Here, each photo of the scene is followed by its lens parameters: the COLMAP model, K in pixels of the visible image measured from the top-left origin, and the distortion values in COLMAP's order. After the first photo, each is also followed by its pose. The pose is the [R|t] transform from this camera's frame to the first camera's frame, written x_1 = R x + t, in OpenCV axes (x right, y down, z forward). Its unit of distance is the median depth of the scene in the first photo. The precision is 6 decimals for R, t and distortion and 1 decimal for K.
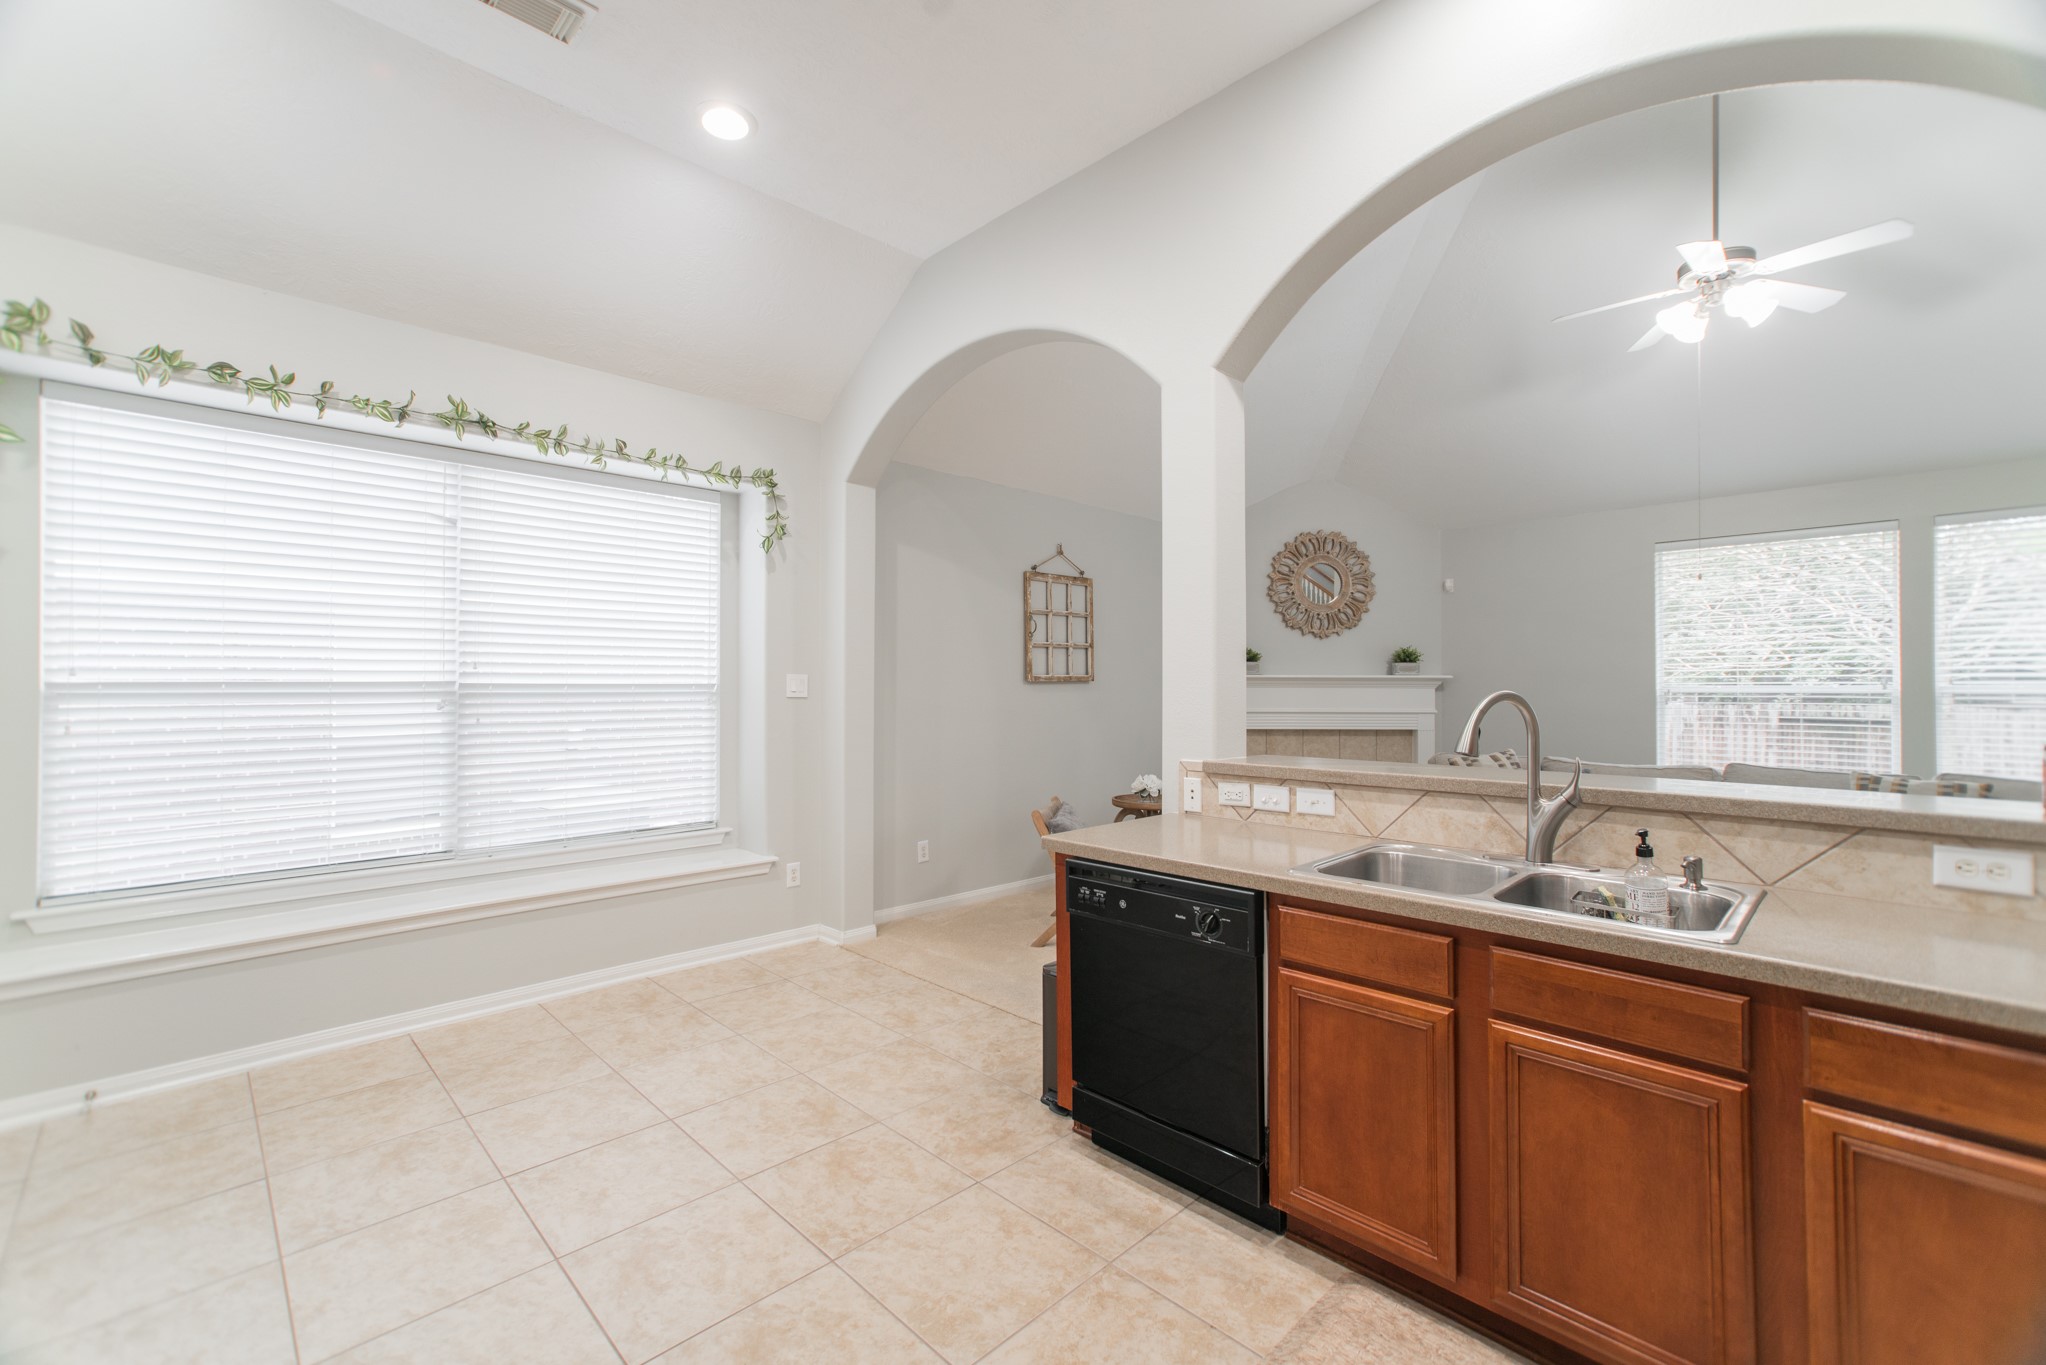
lens RADIAL K [[874.6, 0, 1038.6], [0, 874.6, 680.9], [0, 0, 1]] dist [-0.017459, 0.013356]
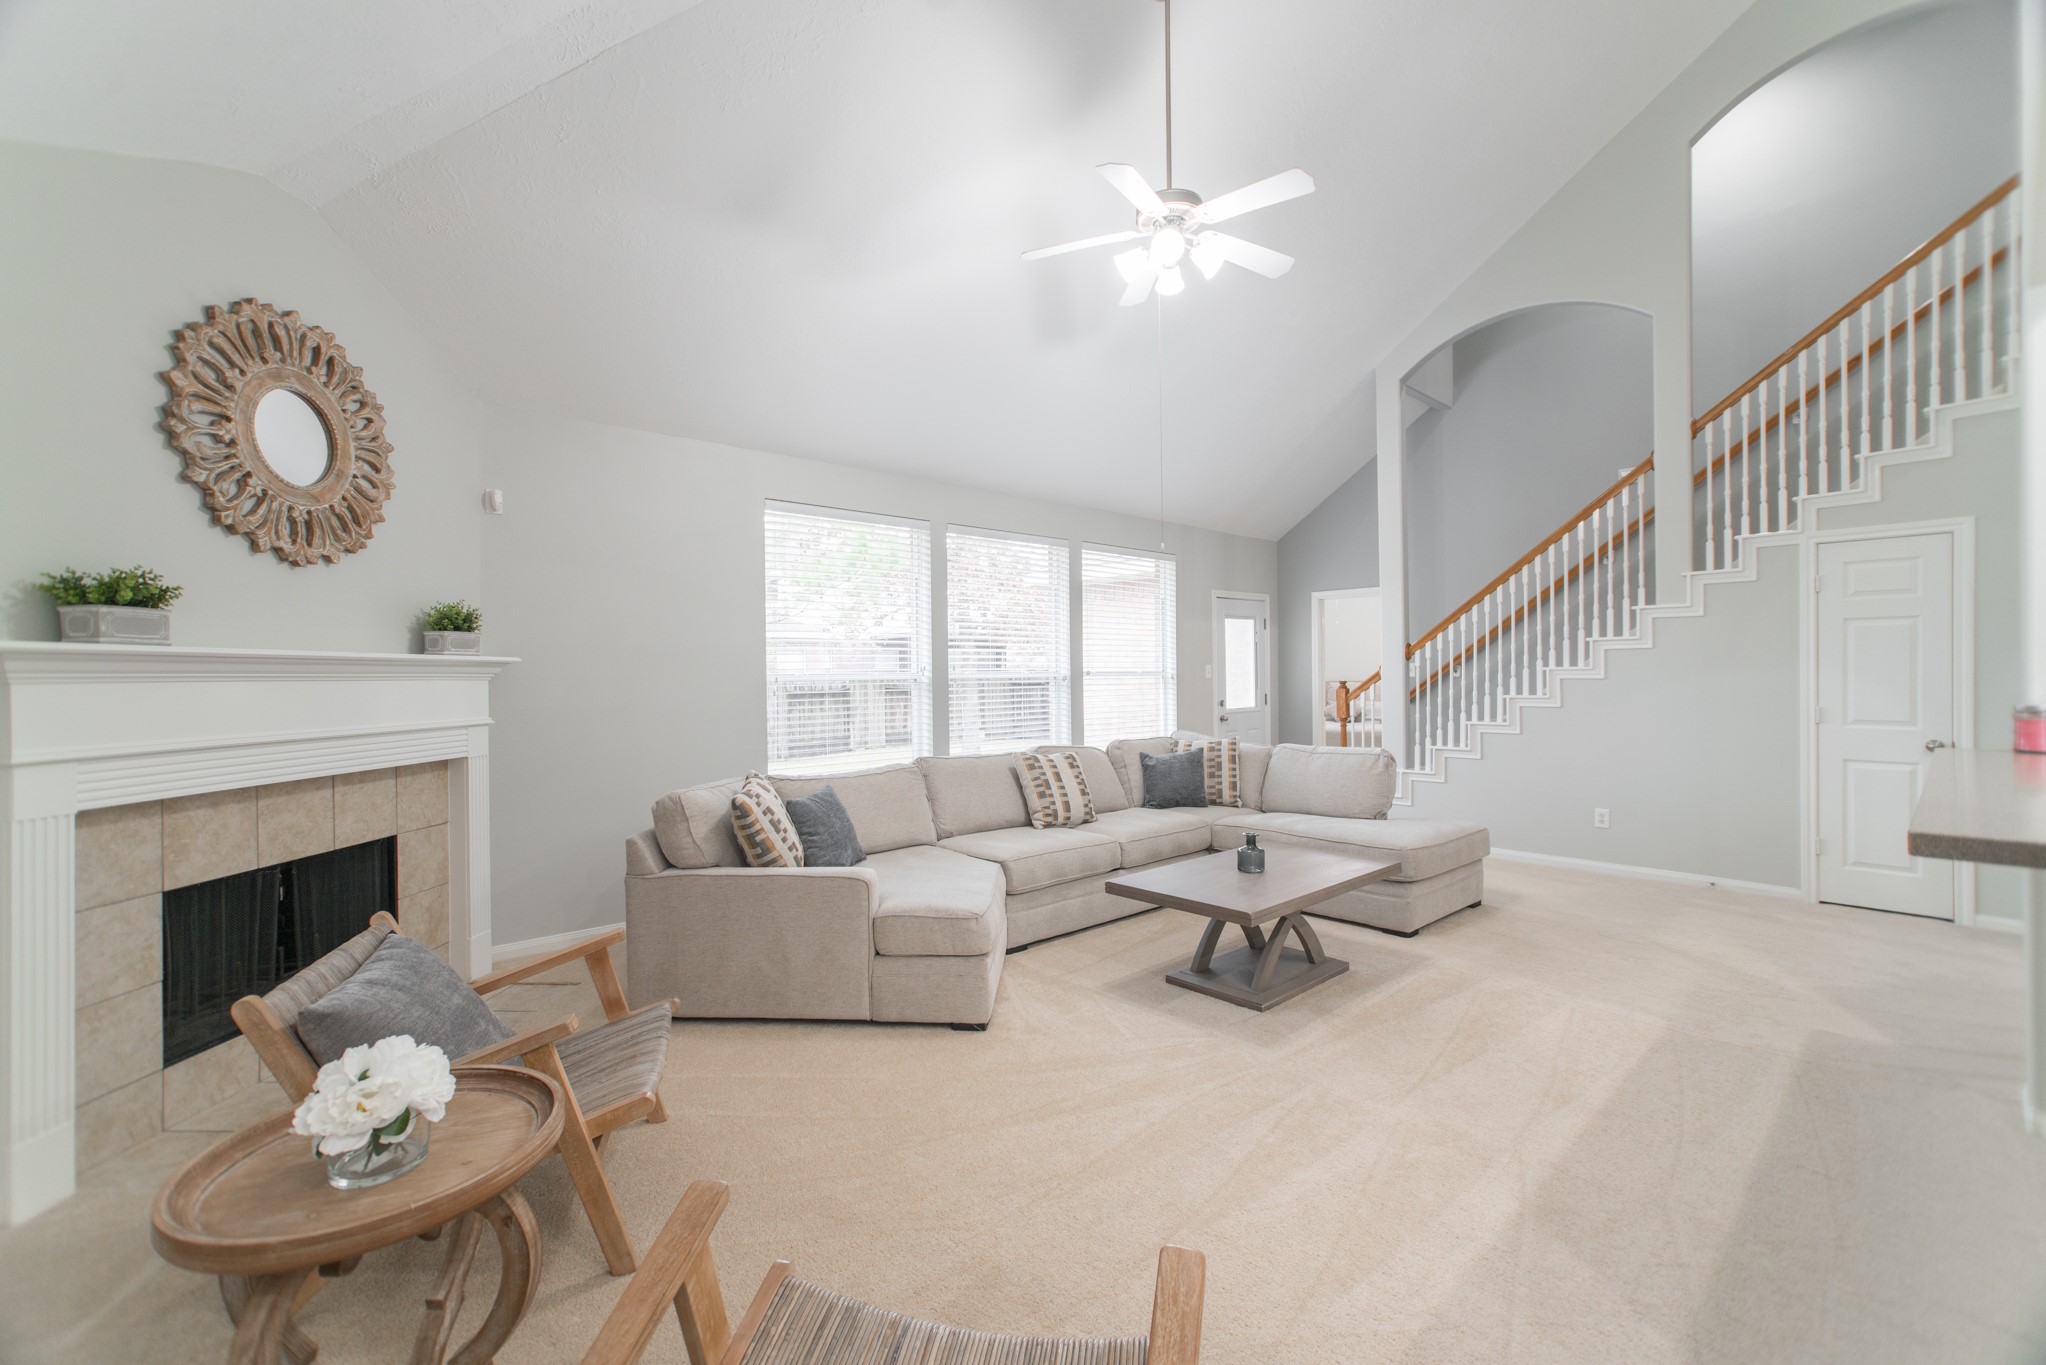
lens RADIAL K [[874.6, 0, 1031.4], [0, 874.6, 679.7], [0, 0, 1]] dist [-0.017459, 0.013356]
pose [[0.025194, -0.008280, 0.999648, -0.092369], [0.003817, 0.999959, 0.008187, 0.004701], [-0.999675, 0.003610, 0.025224, 0.630084]]
